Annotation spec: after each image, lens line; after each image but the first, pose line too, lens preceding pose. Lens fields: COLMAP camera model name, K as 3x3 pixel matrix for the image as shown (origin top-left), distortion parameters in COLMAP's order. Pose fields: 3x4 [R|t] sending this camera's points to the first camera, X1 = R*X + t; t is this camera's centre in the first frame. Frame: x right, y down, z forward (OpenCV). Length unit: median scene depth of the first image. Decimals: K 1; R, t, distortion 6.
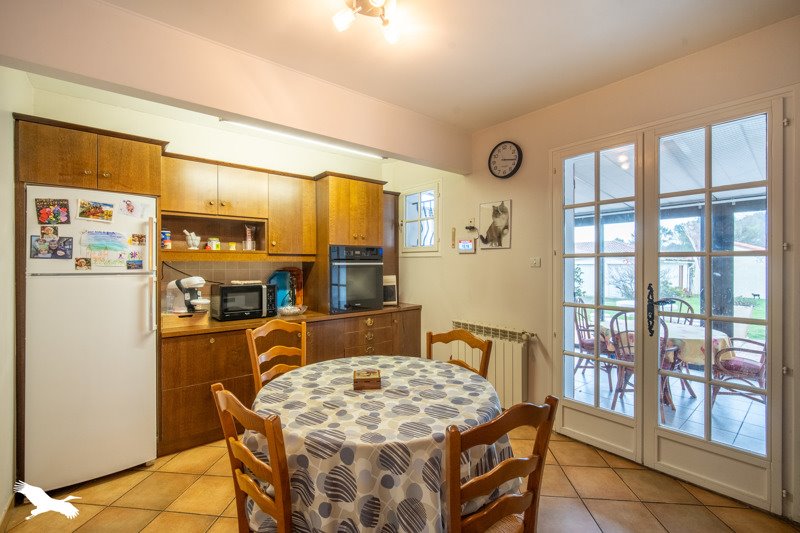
lens RADIAL K [[361.4, 0, 399.7], [0, 361.4, 266.4], [0, 0, 1]] dist [0.000032, -0.000005]
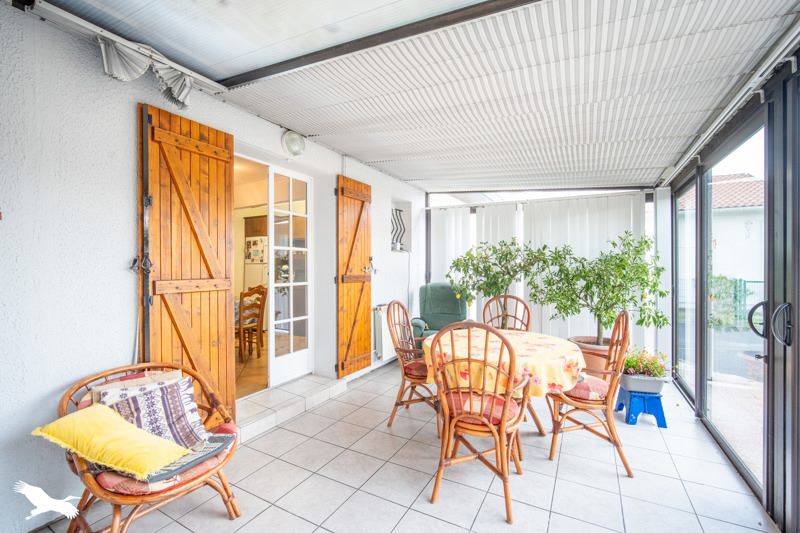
lens RADIAL K [[361.4, 0, 400.0], [0, 361.4, 269.3], [0, 0, 1]] dist [0.000032, -0.000005]
pose [[0.389874, -0.001249, -0.920867, 2.529229], [0.000848, 0.999999, -0.000997, 0.074700], [0.920868, -0.000392, 0.389875, 0.960444]]
